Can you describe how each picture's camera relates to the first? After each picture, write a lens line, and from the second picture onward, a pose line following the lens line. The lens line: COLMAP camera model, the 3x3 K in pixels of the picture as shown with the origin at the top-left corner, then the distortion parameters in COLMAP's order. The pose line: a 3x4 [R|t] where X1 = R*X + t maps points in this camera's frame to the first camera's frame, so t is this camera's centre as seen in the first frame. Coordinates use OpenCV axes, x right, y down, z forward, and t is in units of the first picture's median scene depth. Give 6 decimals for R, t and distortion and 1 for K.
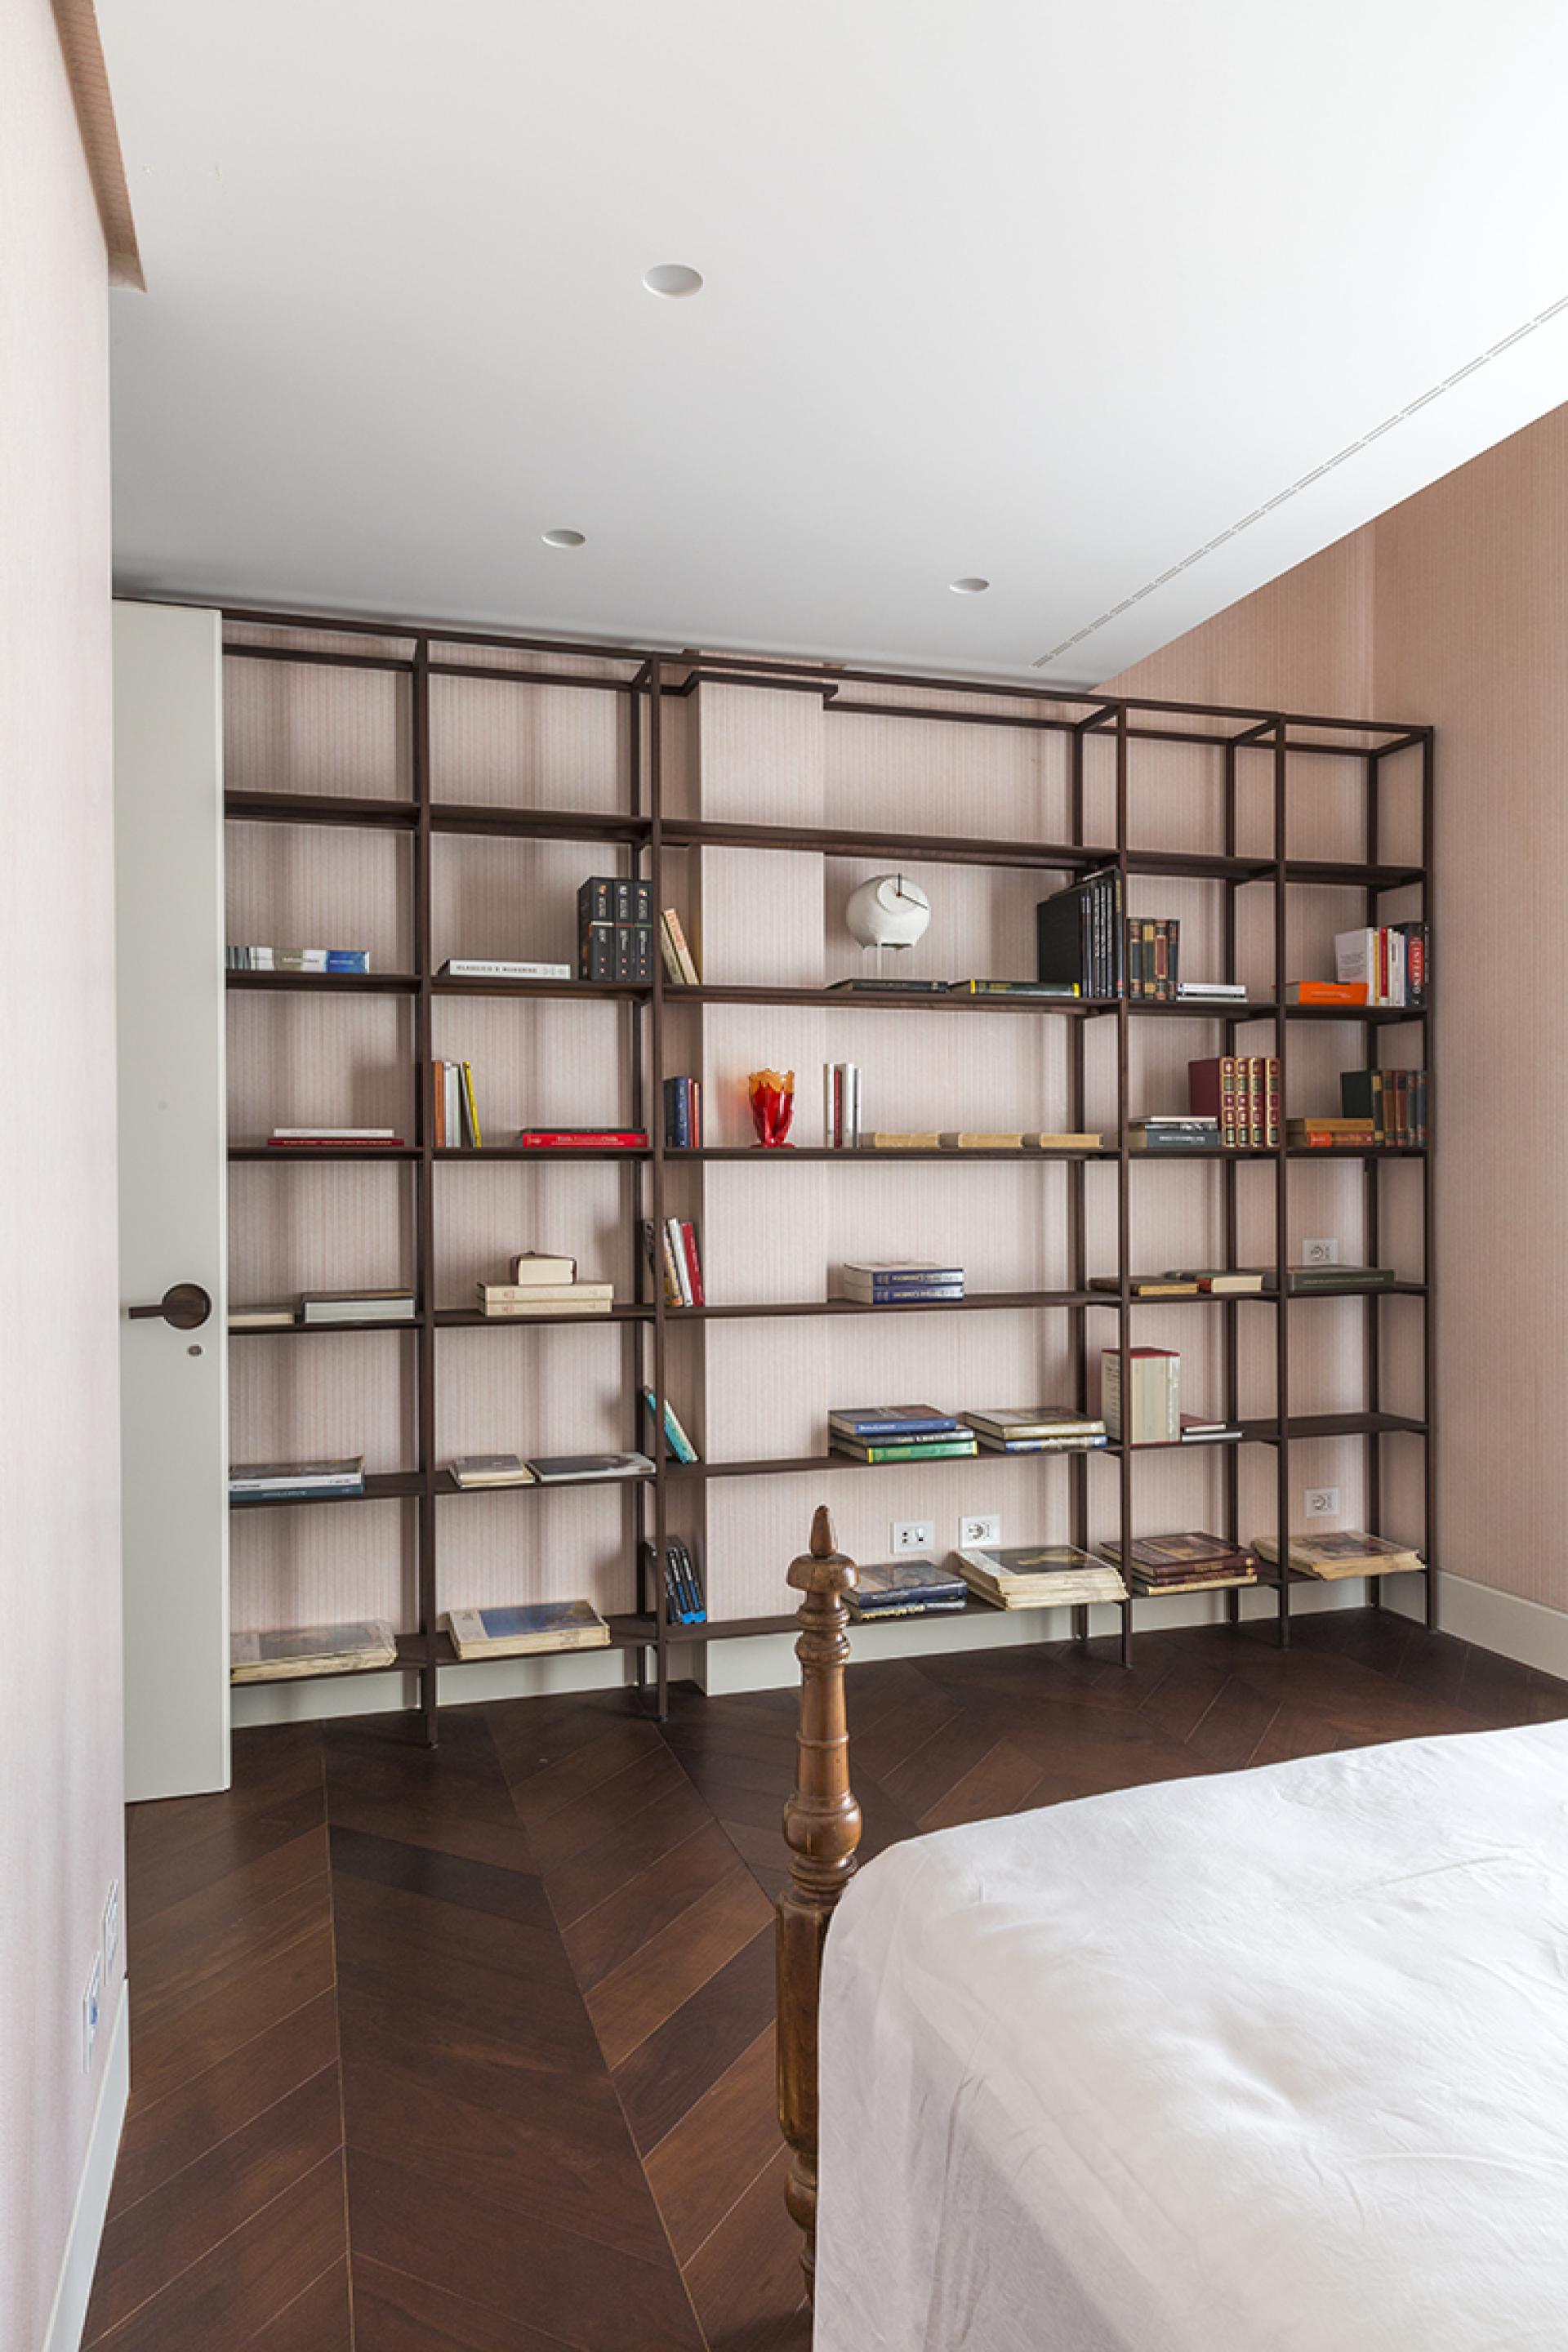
lens RADIAL K [[1586.5, 0, 787.8], [0, 1586.5, 1171.2], [0, 0, 1]] dist [-0.000949, -0.003289]
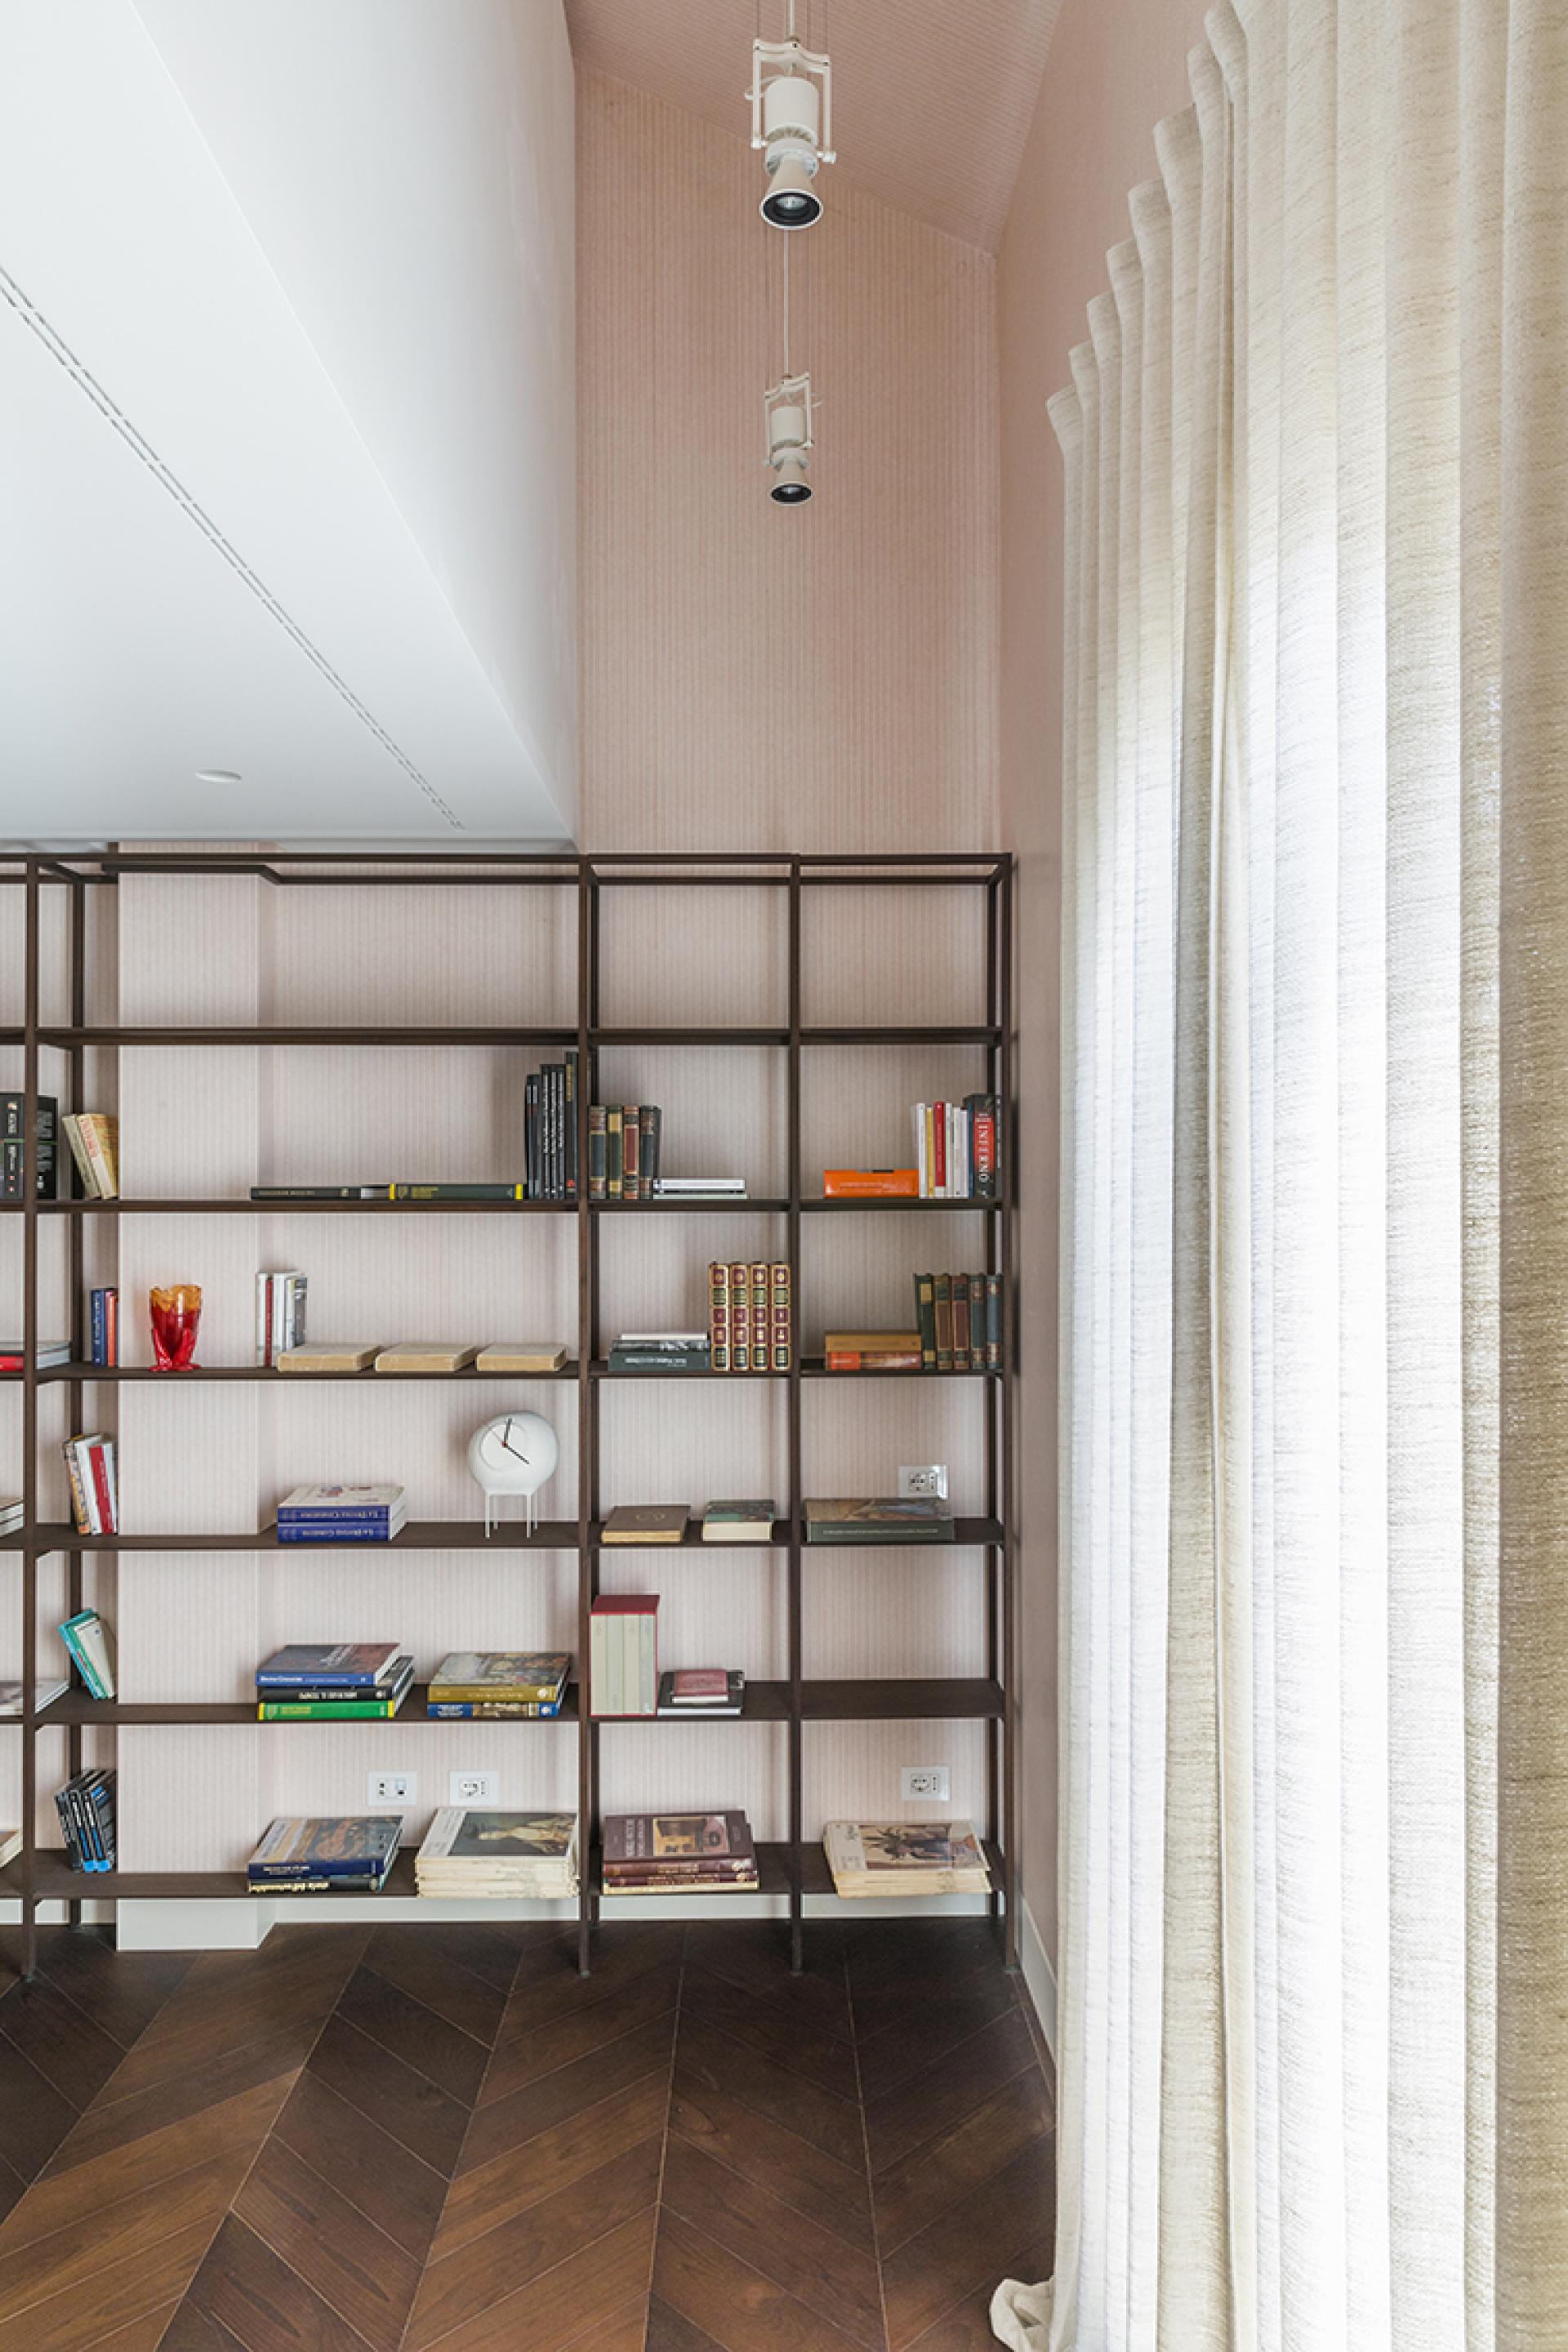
lens RADIAL K [[1586.5, 0, 783.8], [0, 1586.5, 1187.7], [0, 0, 1]] dist [-0.000949, -0.003289]
pose [[0.955912, 0.000361, -0.293653, 0.567412], [-0.002975, 0.999960, -0.008453, -0.107446], [0.293638, 0.008954, 0.955875, 0.201280]]
